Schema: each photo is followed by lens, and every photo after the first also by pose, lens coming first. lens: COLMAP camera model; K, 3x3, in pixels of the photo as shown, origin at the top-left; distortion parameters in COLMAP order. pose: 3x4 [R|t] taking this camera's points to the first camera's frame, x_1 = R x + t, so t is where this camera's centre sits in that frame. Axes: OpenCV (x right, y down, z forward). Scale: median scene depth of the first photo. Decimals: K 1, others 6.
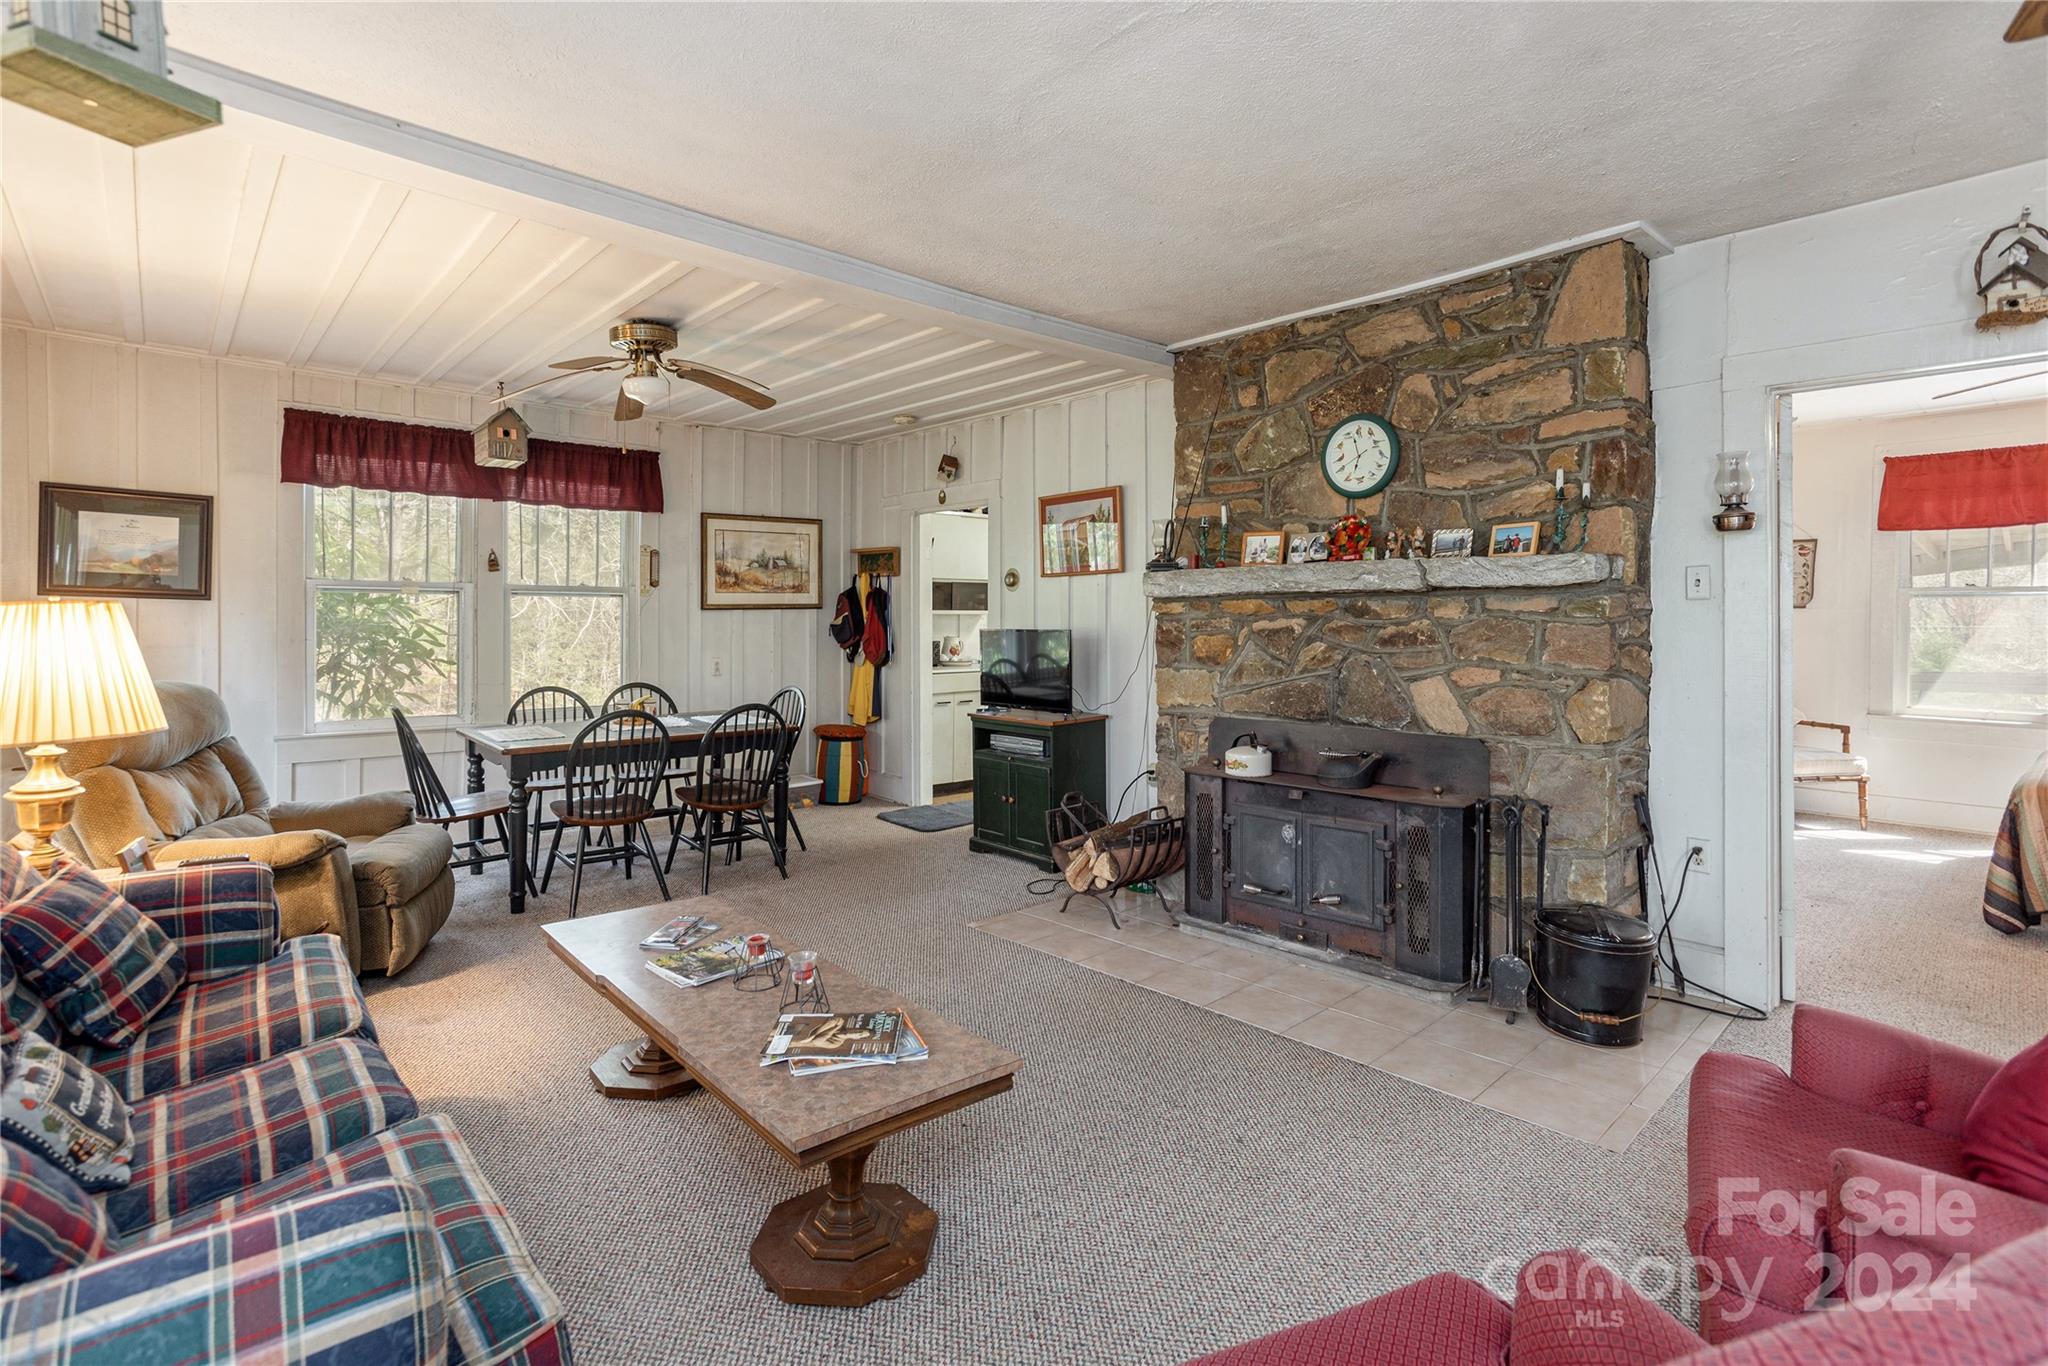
lens RADIAL K [[1022.9, 0, 1074.2], [0, 1022.9, 630.2], [0, 0, 1]] dist [-0.030947, 0.020879]
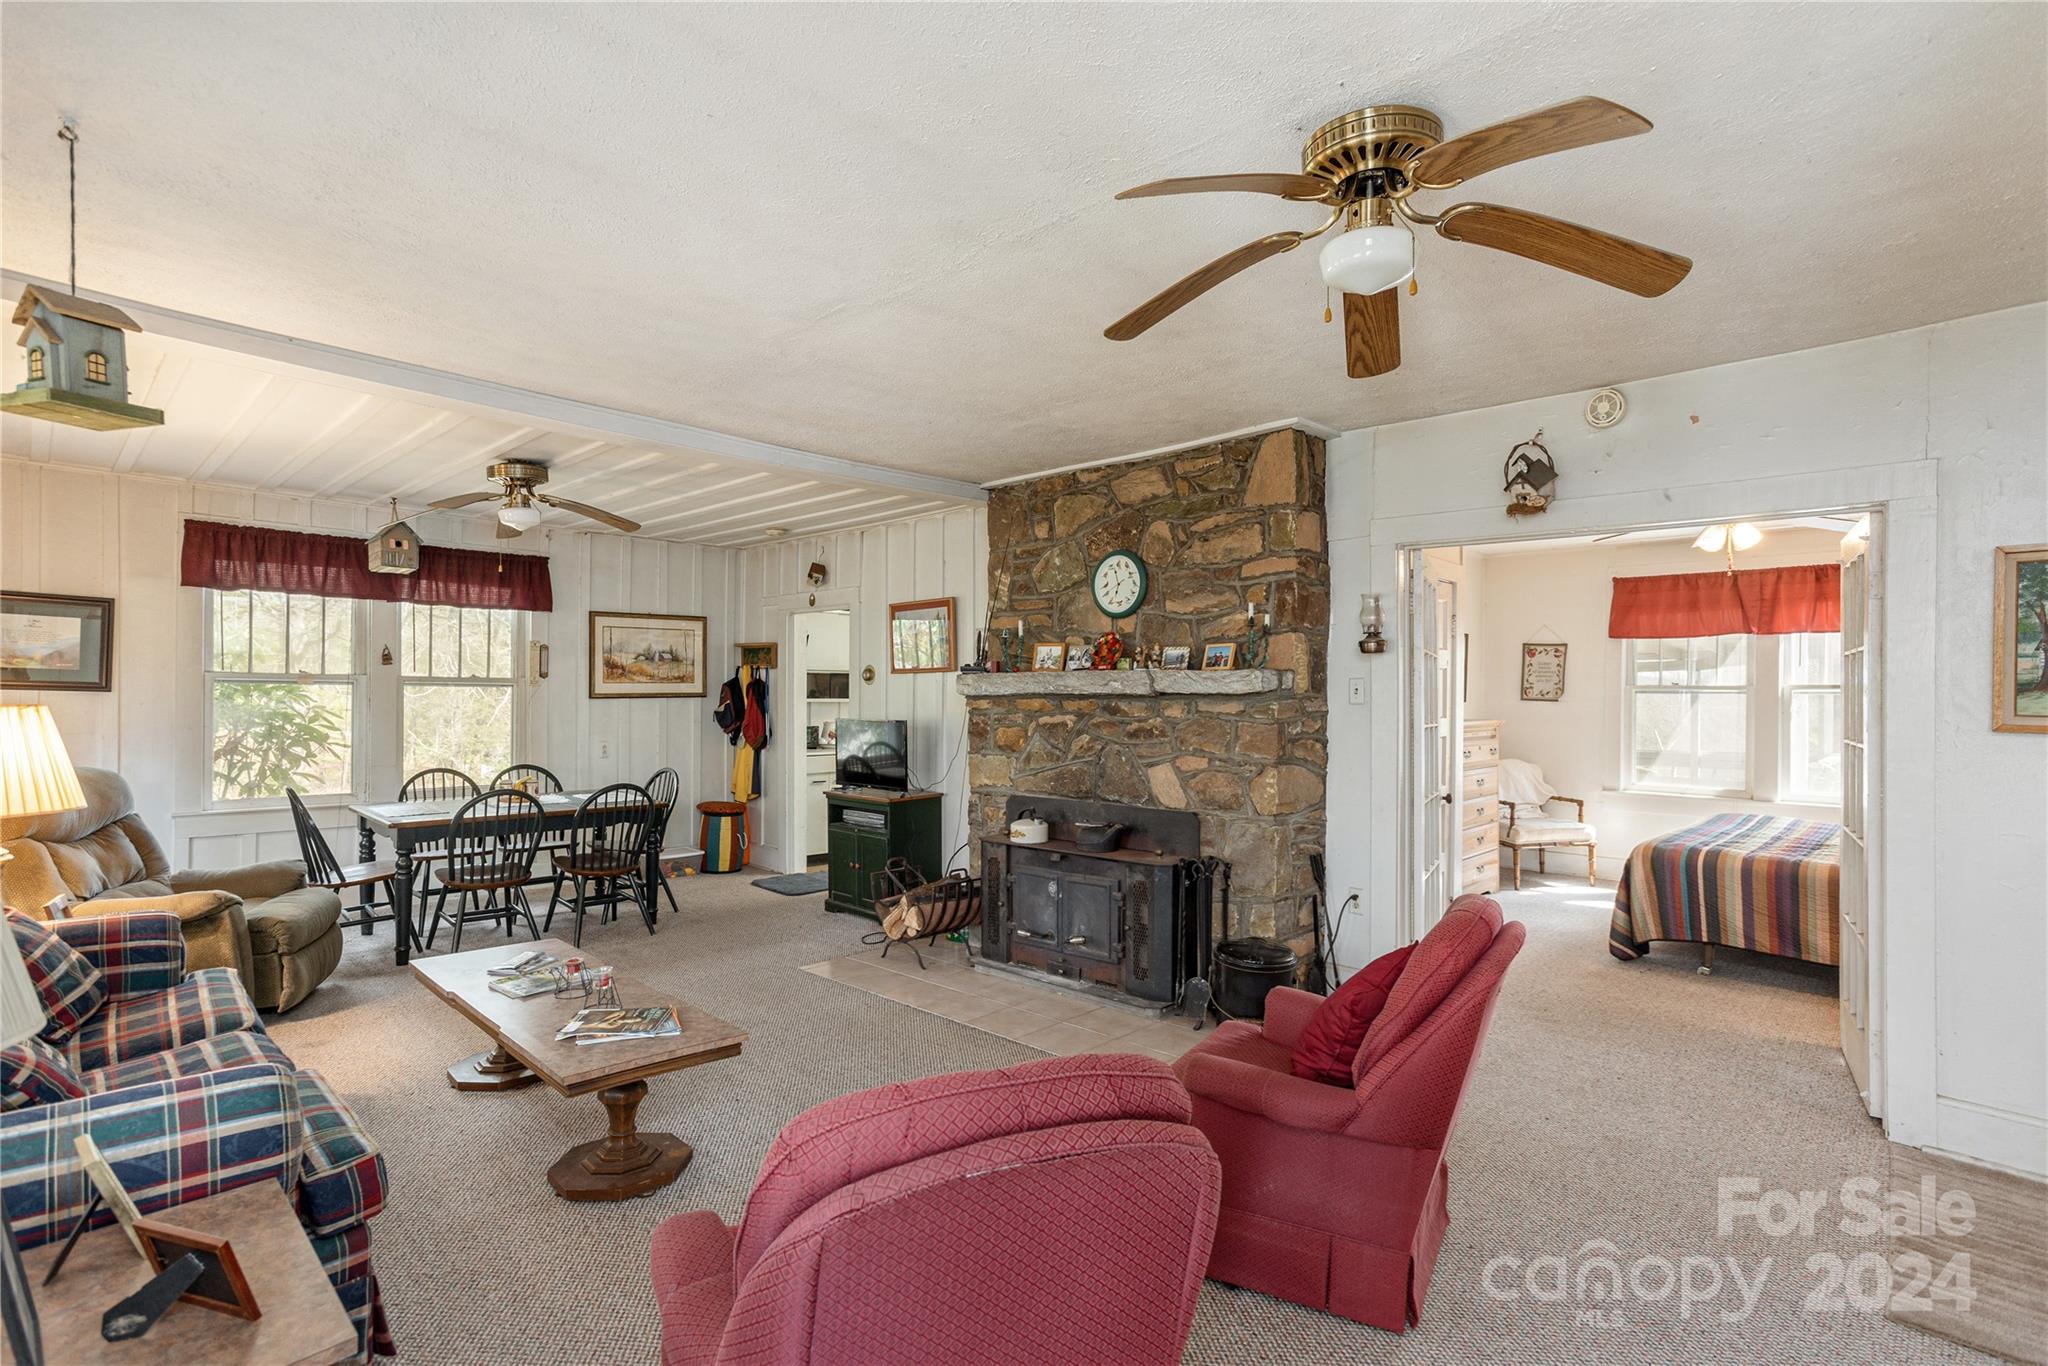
lens RADIAL K [[1022.9, 0, 1122.2], [0, 1022.9, 705.5], [0, 0, 1]] dist [-0.030947, 0.020879]
pose [[0.995668, 0.005892, 0.092796, 0.160084], [-0.005729, 0.999982, -0.002028, -0.019745], [-0.092807, 0.001488, 0.995683, -0.225503]]
